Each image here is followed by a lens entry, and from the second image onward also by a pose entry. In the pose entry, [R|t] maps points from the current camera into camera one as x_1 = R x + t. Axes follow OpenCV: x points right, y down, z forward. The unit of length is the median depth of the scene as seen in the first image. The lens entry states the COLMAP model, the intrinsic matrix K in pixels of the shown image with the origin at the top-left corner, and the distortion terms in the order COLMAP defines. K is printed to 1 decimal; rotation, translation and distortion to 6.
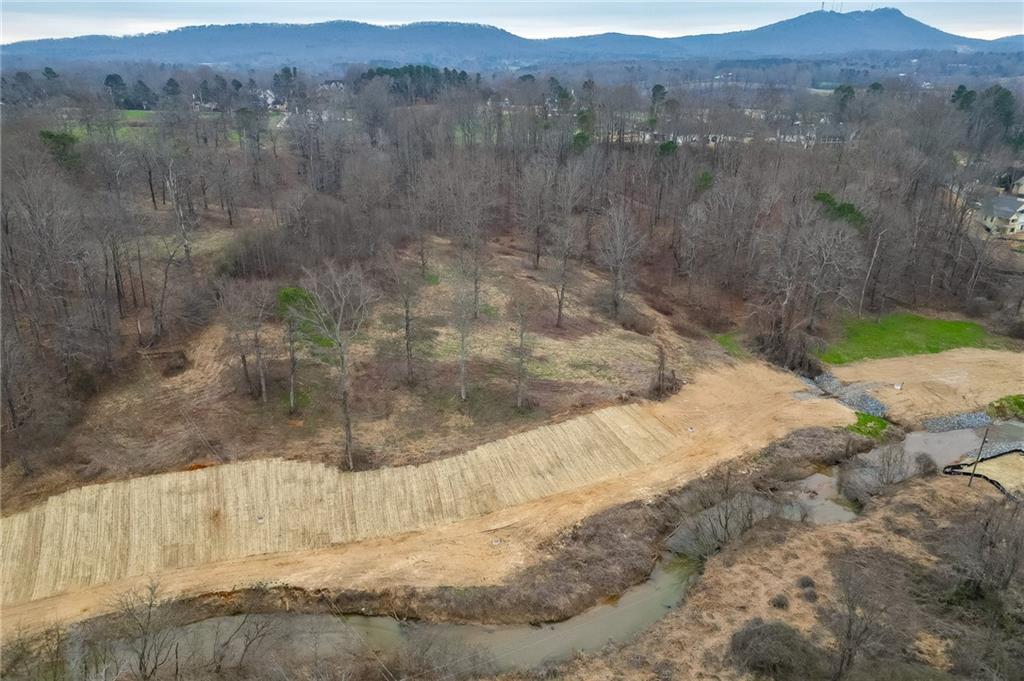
lens RADIAL K [[716.6, 0, 512.8], [0, 716.6, 348.2], [0, 0, 1]] dist [0.073766, -0.050233]
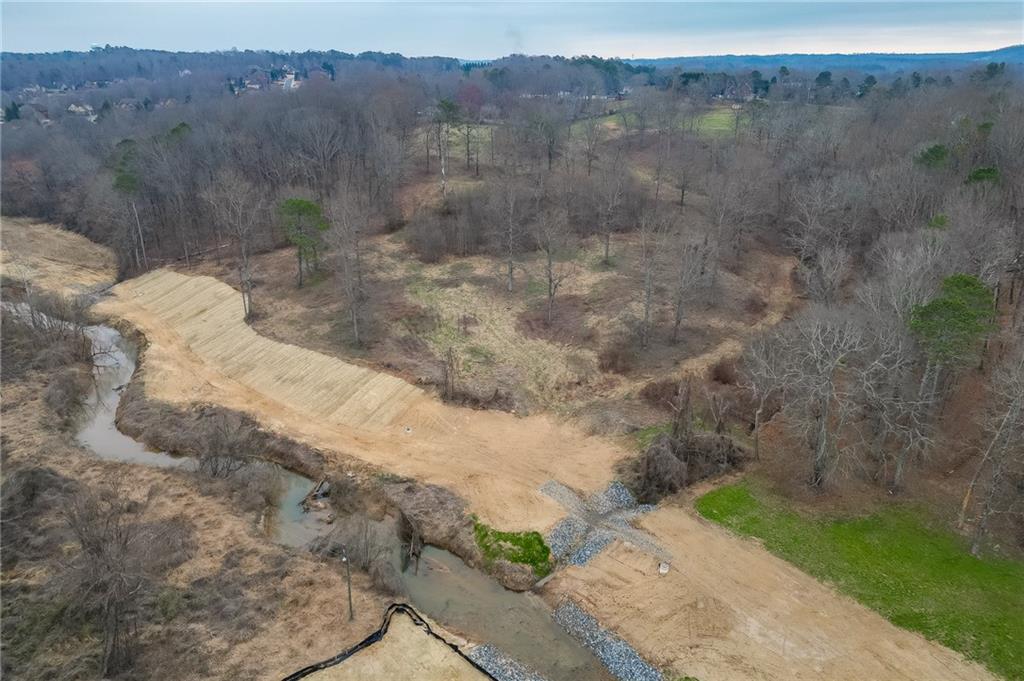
lens RADIAL K [[716.6, 0, 514.8], [0, 716.6, 338.0], [0, 0, 1]] dist [0.073766, -0.050233]
pose [[0.403302, 0.327636, -0.854401, 1.178525], [-0.344023, 0.919494, 0.190208, -0.245504], [0.847936, 0.217222, 0.483548, 0.723431]]
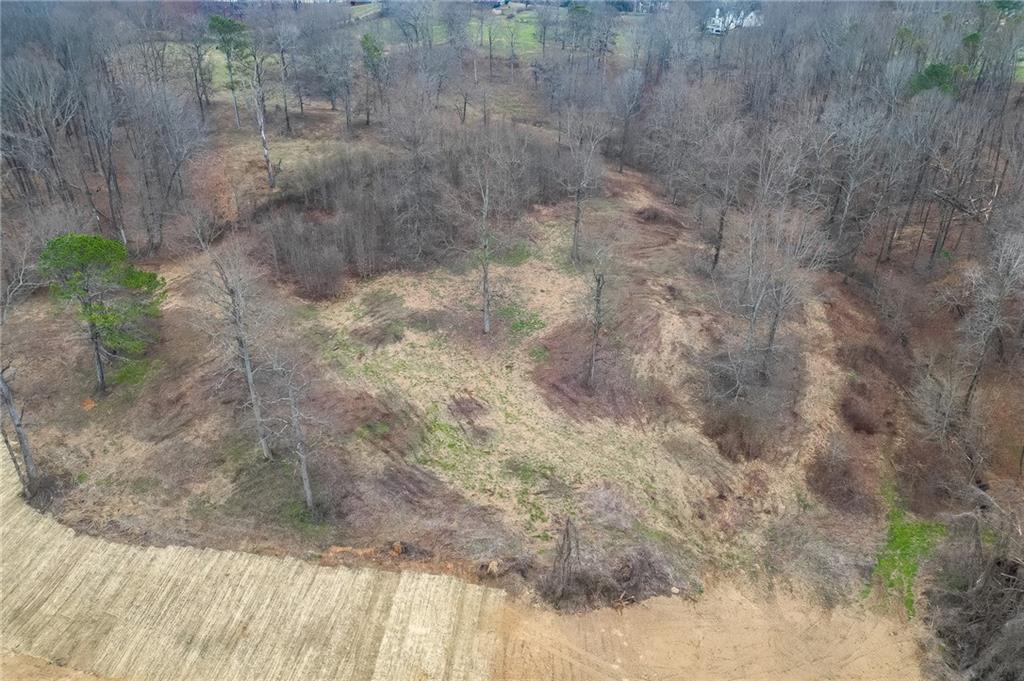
lens RADIAL K [[716.6, 0, 514.3], [0, 716.6, 335.0], [0, 0, 1]] dist [0.073766, -0.050233]
pose [[0.749926, 0.307764, -0.585570, 0.496654], [-0.248681, 0.951416, 0.181564, -0.230375], [0.612999, 0.009461, 0.790027, 0.678475]]
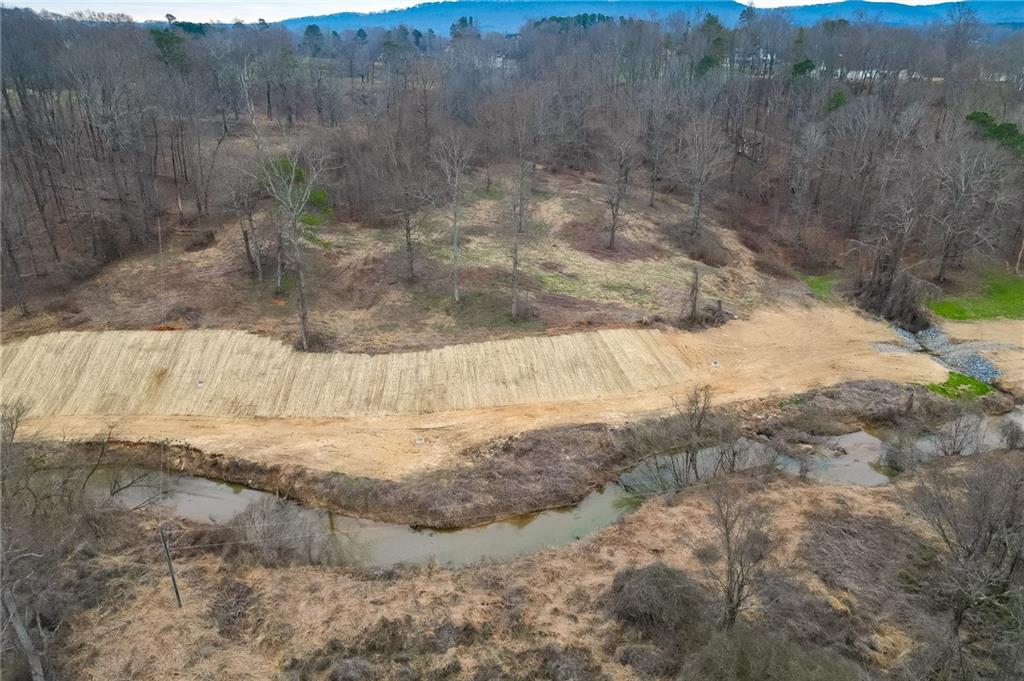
lens RADIAL K [[716.6, 0, 512.8], [0, 716.6, 331.6], [0, 0, 1]] dist [0.073766, -0.050233]
pose [[0.959625, 0.105675, -0.260679, 0.265057], [-0.103455, 0.994385, 0.022266, 0.090694], [0.261568, 0.005601, 0.965169, 0.152691]]
